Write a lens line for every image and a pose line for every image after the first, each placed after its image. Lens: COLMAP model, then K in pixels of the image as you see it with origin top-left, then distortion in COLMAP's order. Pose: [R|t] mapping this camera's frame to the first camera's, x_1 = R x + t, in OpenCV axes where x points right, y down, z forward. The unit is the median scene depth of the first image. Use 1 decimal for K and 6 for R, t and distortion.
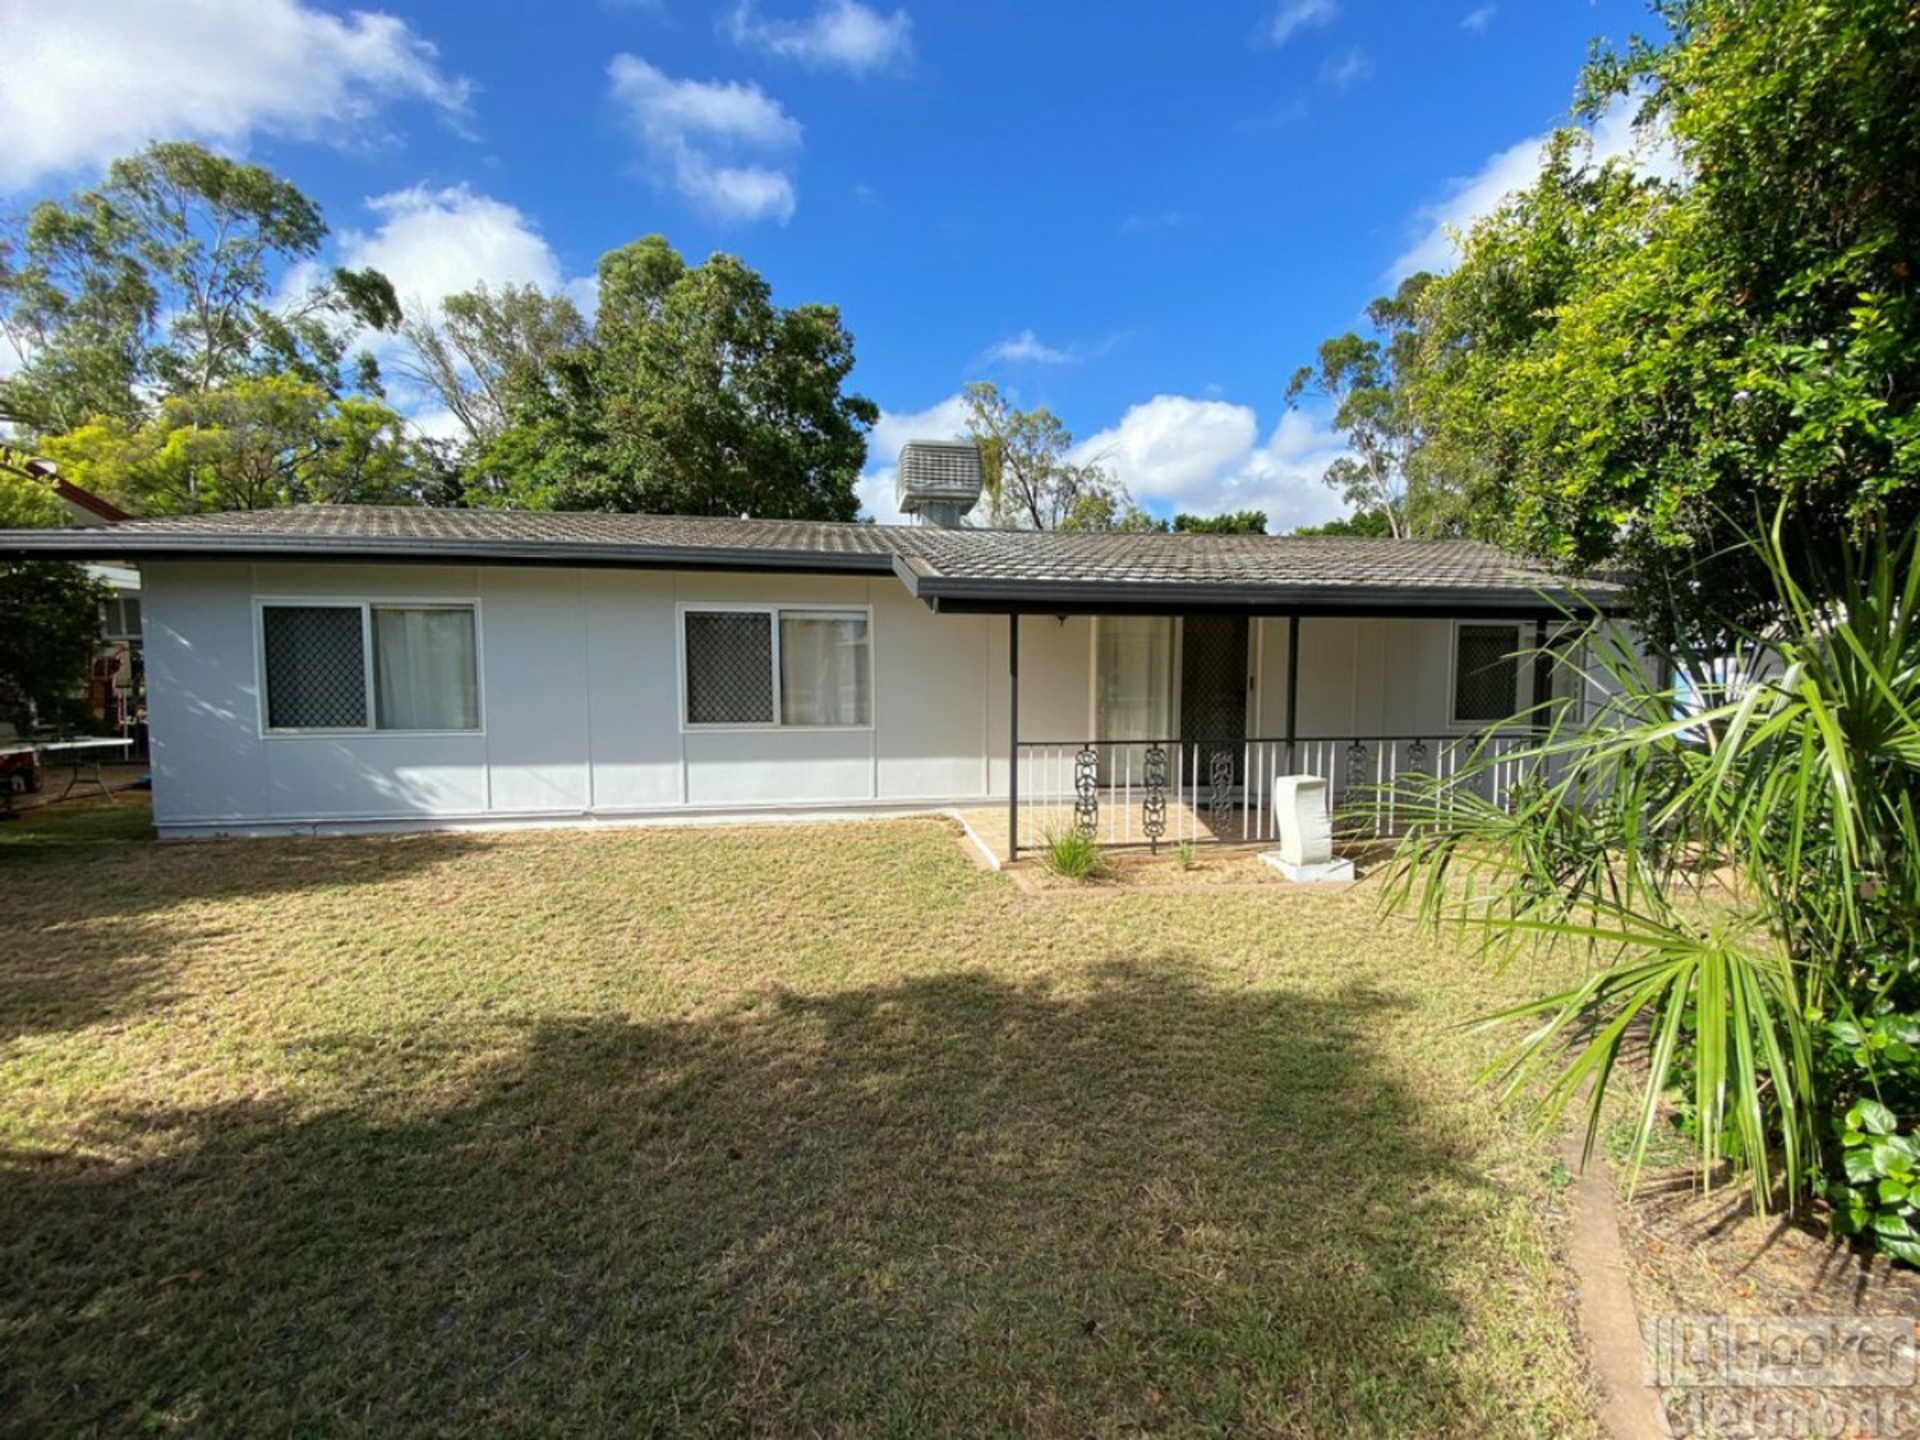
lens RADIAL K [[771.9, 0, 960.0], [0, 771.9, 720.0], [0, 0, 1]] dist [-0.007768, -0.000277]
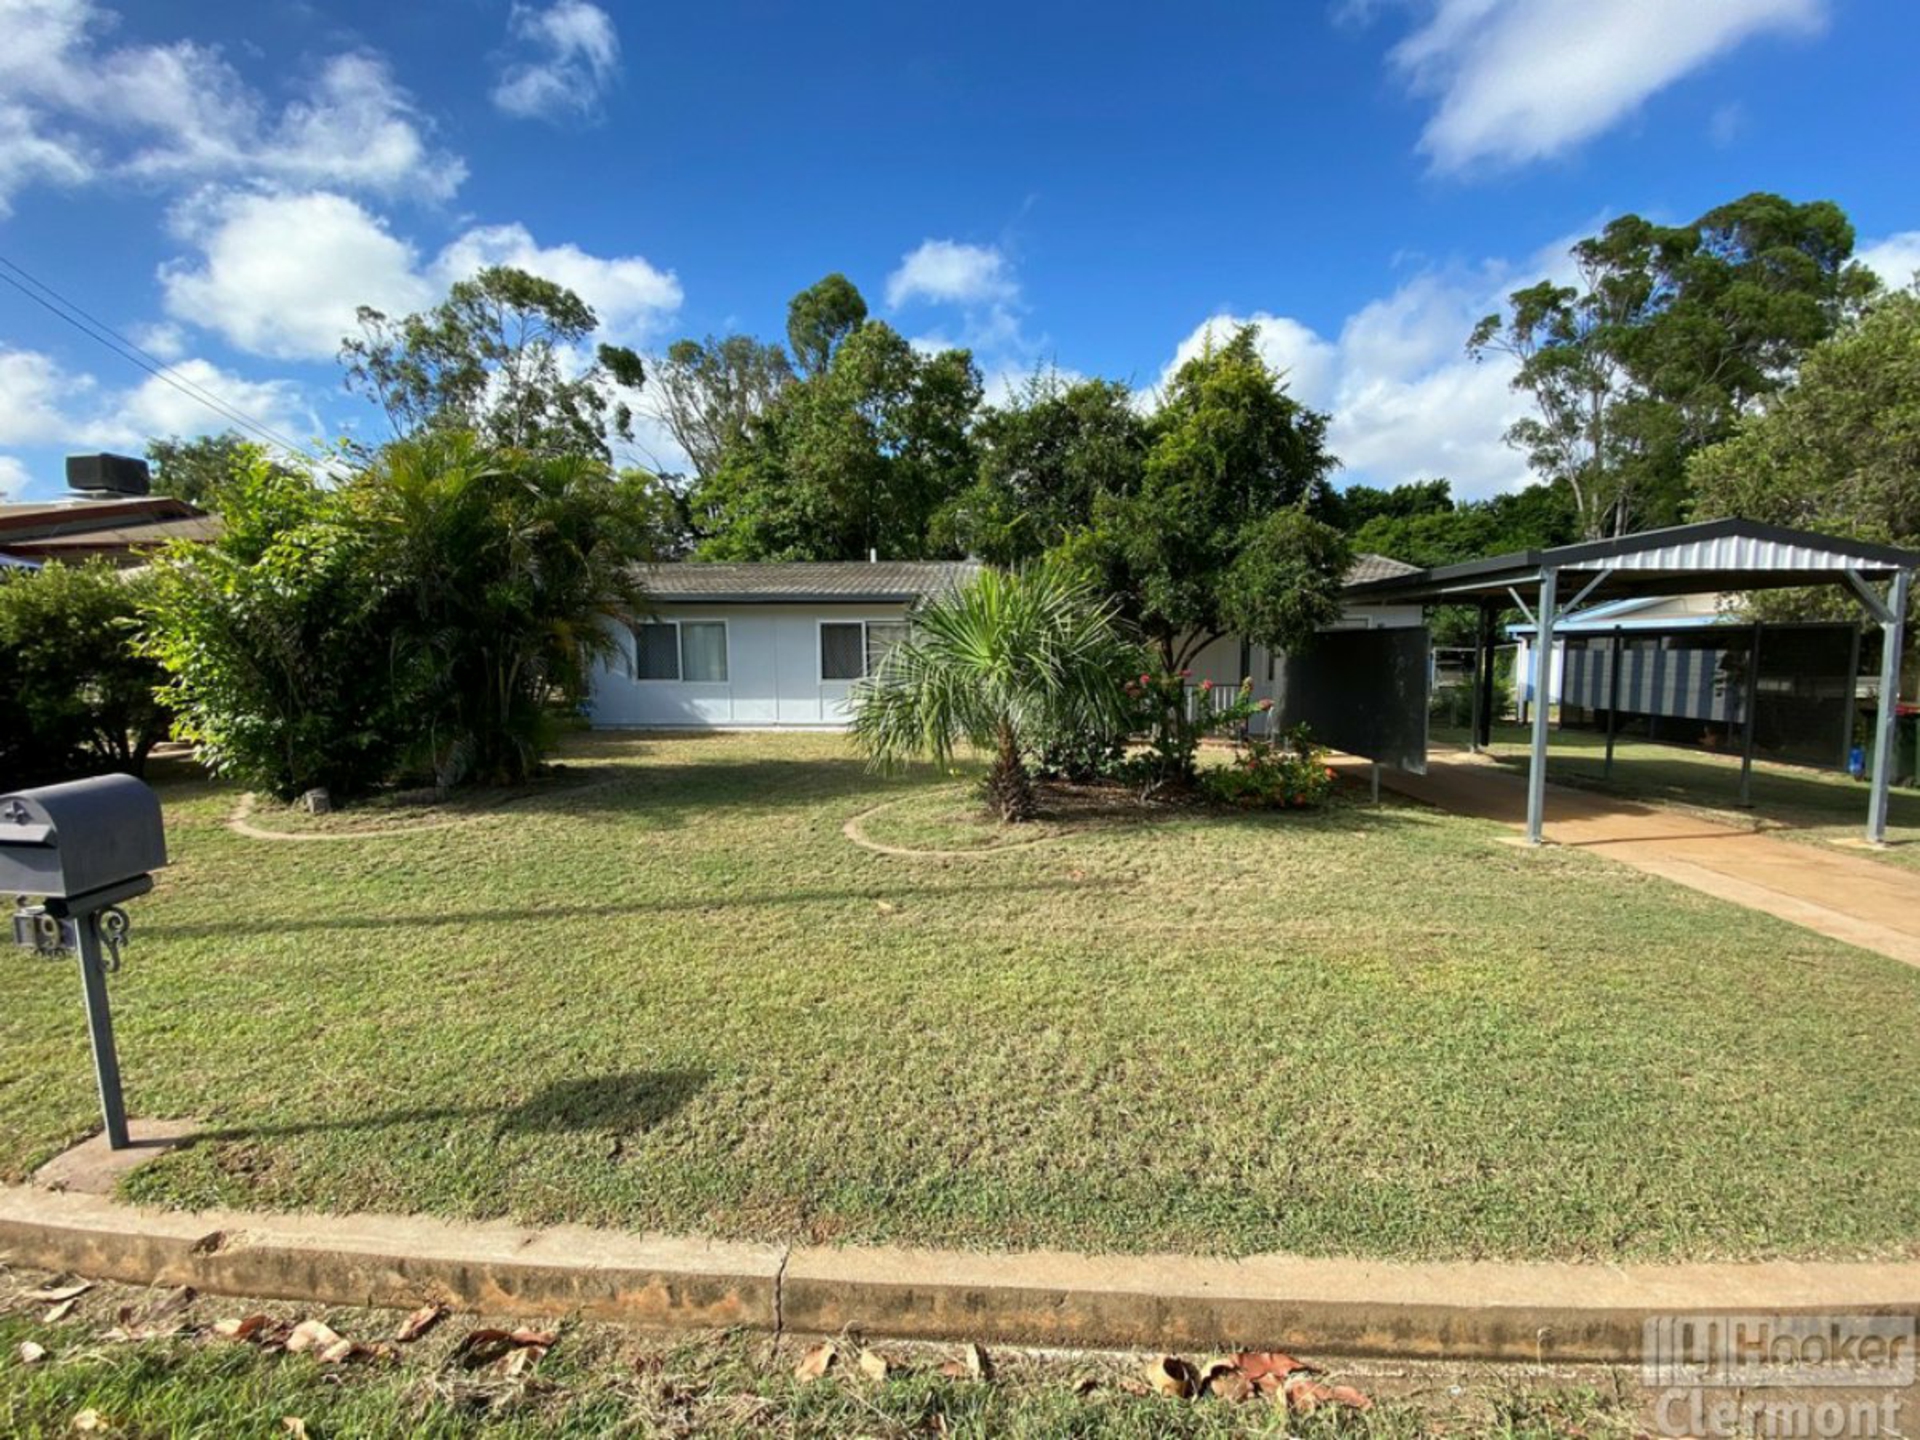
lens RADIAL K [[815.6, 0, 960.0], [0, 815.6, 720.0], [0, 0, 1]] dist [-0.000429, -0.019577]
pose [[0.973363, 0.013289, -0.228885, 0.153055], [-0.008544, 0.999728, 0.021707, 0.019361], [0.229111, -0.019173, 0.973211, -0.311064]]
